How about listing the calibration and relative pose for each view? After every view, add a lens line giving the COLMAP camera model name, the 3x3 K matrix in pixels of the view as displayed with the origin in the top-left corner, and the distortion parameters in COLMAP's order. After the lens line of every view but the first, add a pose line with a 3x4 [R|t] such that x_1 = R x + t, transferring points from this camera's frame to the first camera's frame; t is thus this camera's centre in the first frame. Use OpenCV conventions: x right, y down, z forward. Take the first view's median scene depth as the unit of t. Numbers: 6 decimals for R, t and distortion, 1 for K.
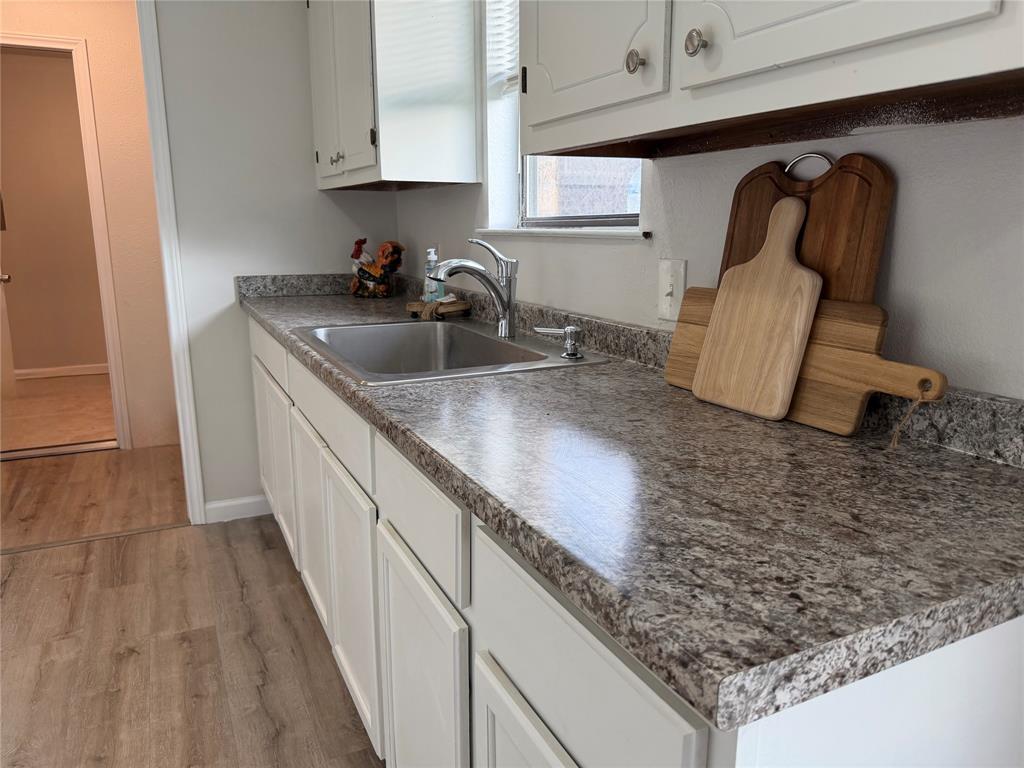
lens RADIAL K [[726.8, 0, 512.5], [0, 726.8, 389.1], [0, 0, 1]] dist [0.113735, -0.194662]
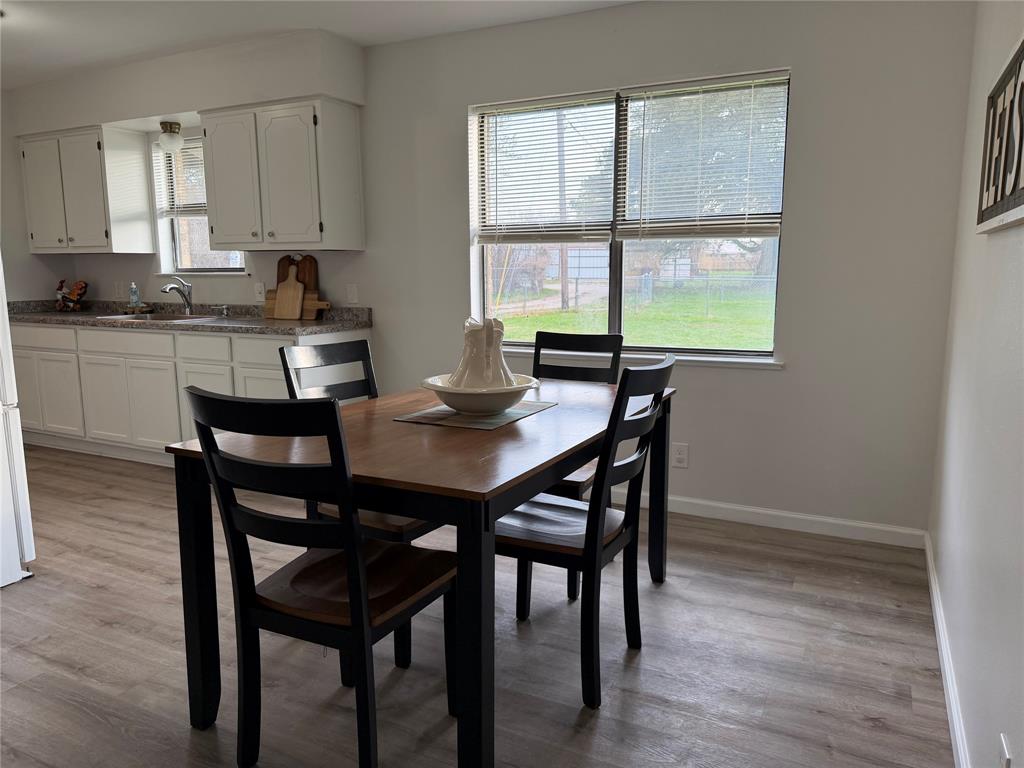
lens RADIAL K [[726.8, 0, 512.5], [0, 726.8, 389.1], [0, 0, 1]] dist [0.113735, -0.194662]
pose [[0.796327, -0.100238, 0.596503, -0.807496], [0.137256, 0.990393, -0.016808, 0.457989], [-0.589087, 0.095258, 0.802435, -2.039850]]
